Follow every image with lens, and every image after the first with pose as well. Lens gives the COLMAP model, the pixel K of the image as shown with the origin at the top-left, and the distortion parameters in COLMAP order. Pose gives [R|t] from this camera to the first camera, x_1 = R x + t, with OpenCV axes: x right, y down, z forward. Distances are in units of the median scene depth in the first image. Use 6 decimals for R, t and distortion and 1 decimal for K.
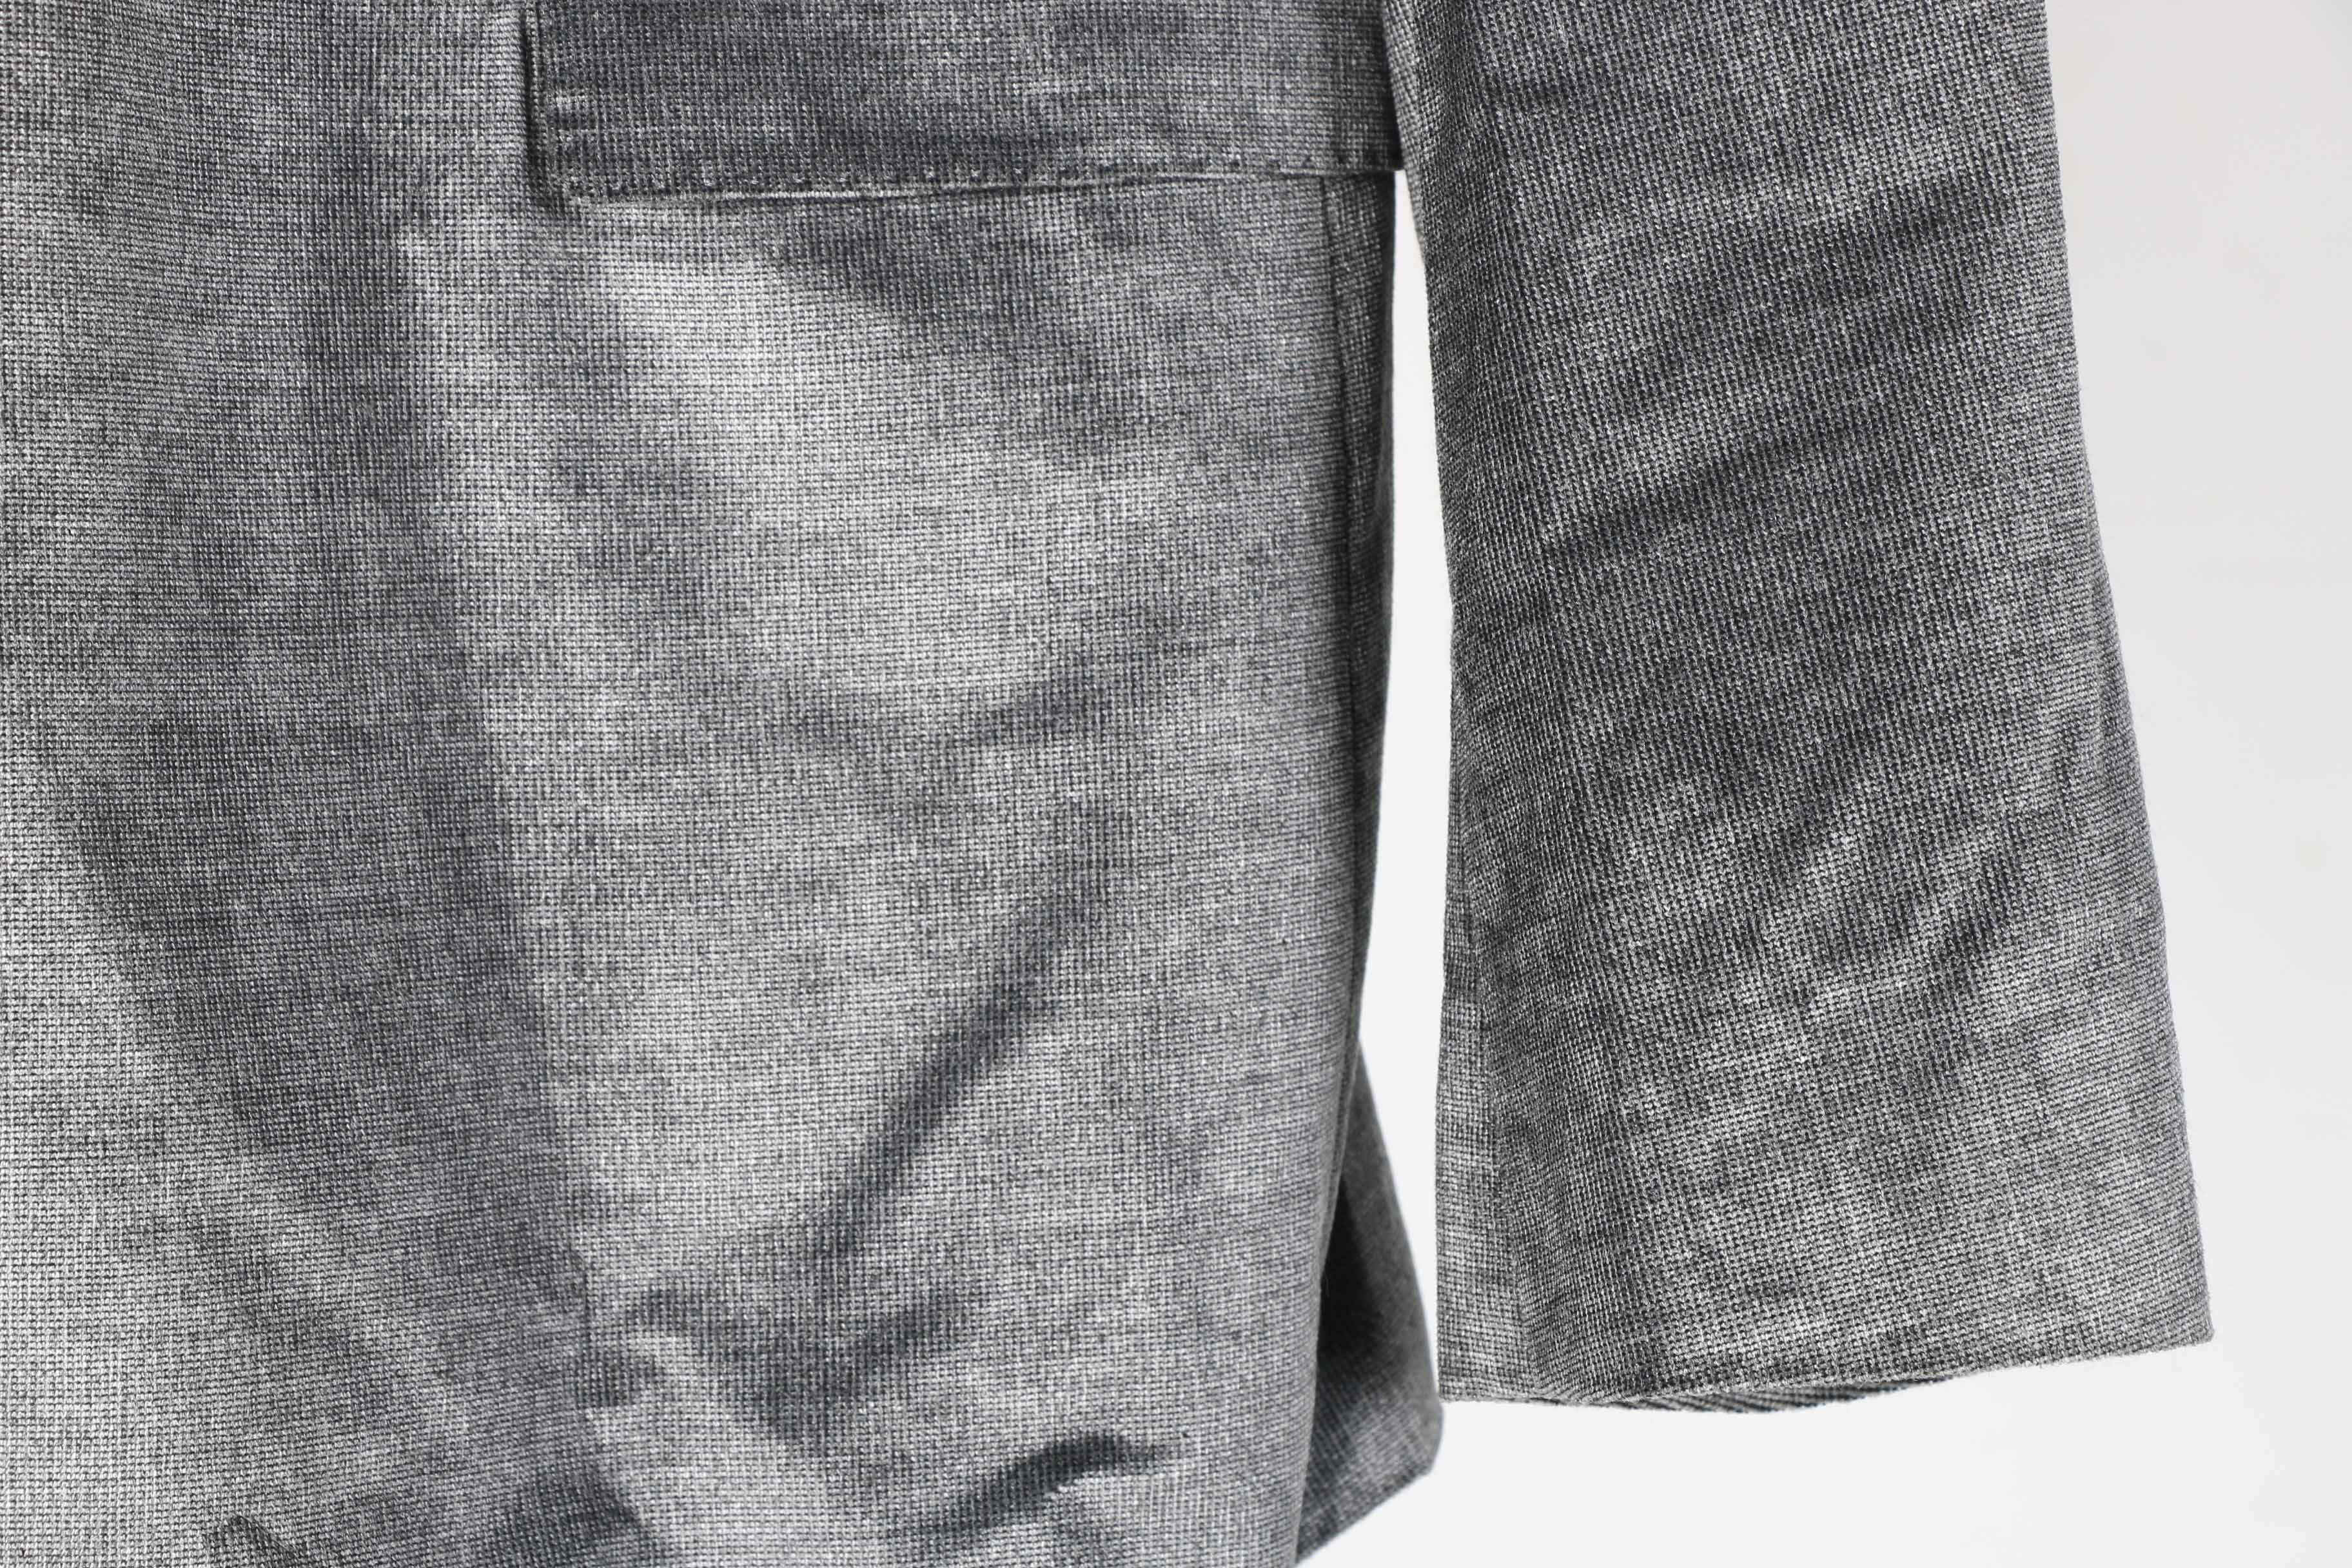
lens RADIAL K [[6780.9, 0, 1189.4], [0, 6780.9, 798.7], [0, 0, 1]] dist [0.463676, 0.000000]
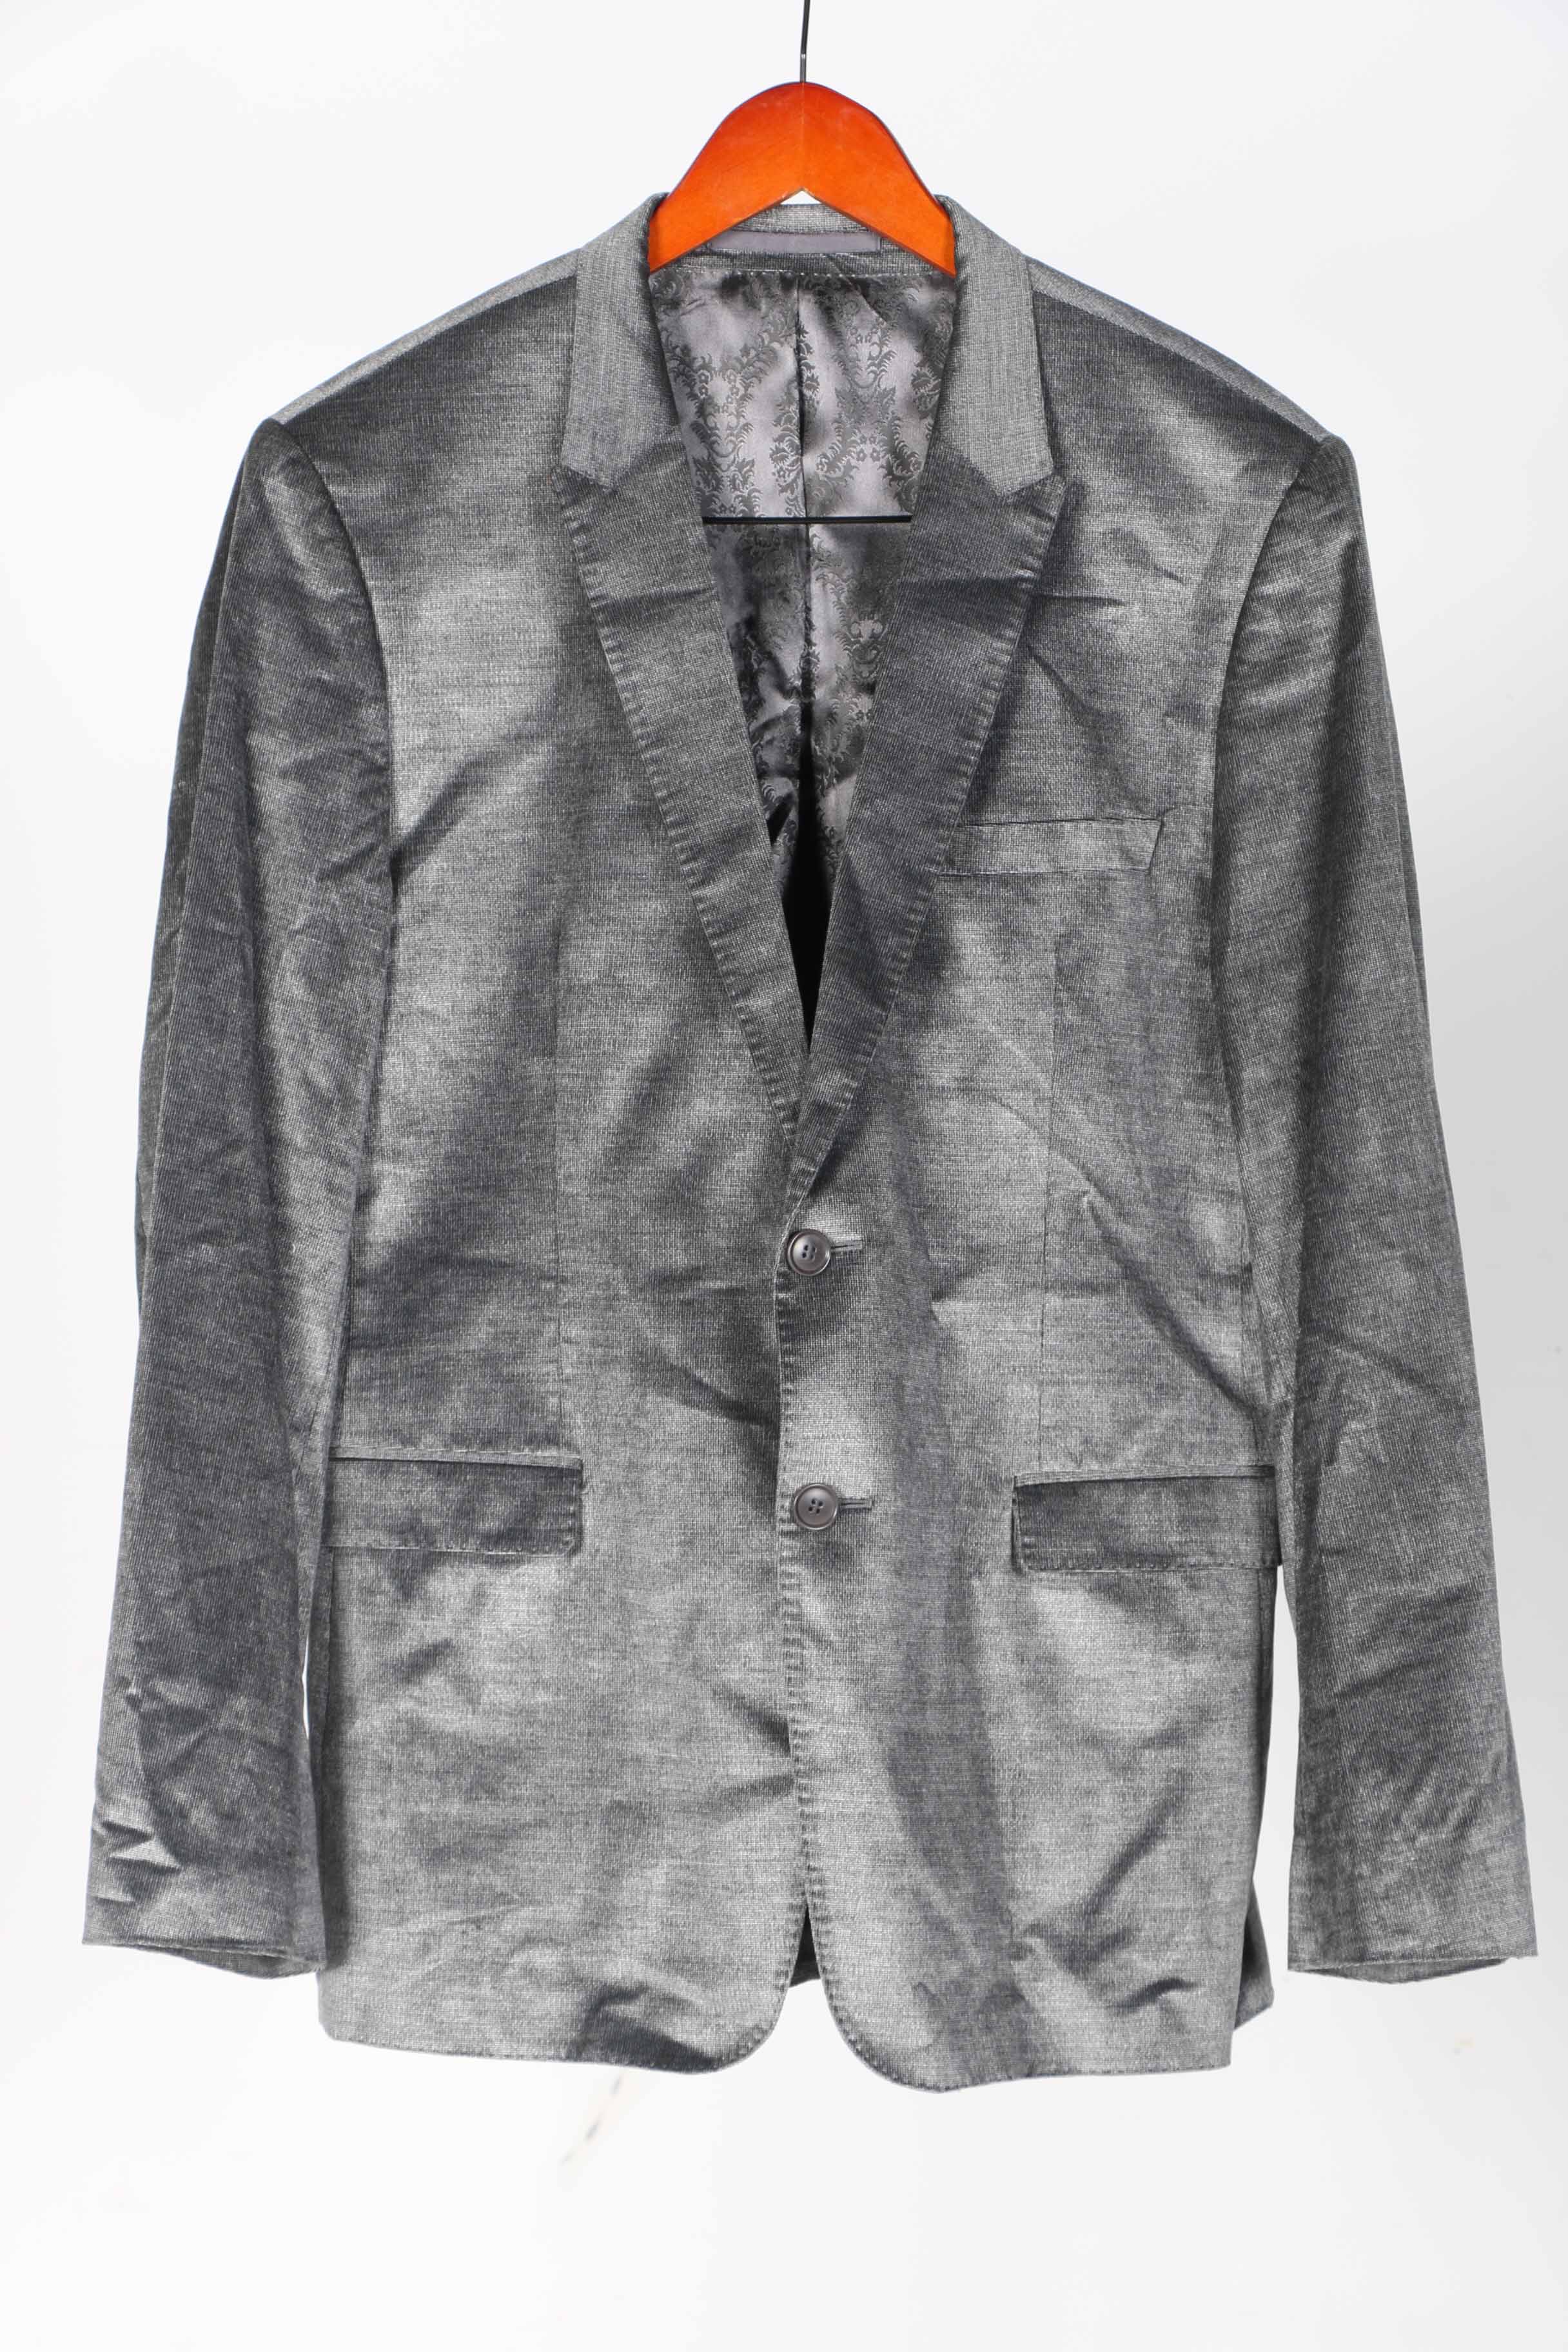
lens RADIAL K [[6780.9, 0, 764.9], [0, 6780.9, 1171.7], [0, 0, 1]] dist [0.463676, 0.000000]
pose [[0.998733, 0.039790, 0.030797, -0.317108], [-0.036604, 0.994525, -0.097874, 0.041756], [-0.034523, 0.096623, 0.994722, -2.158968]]
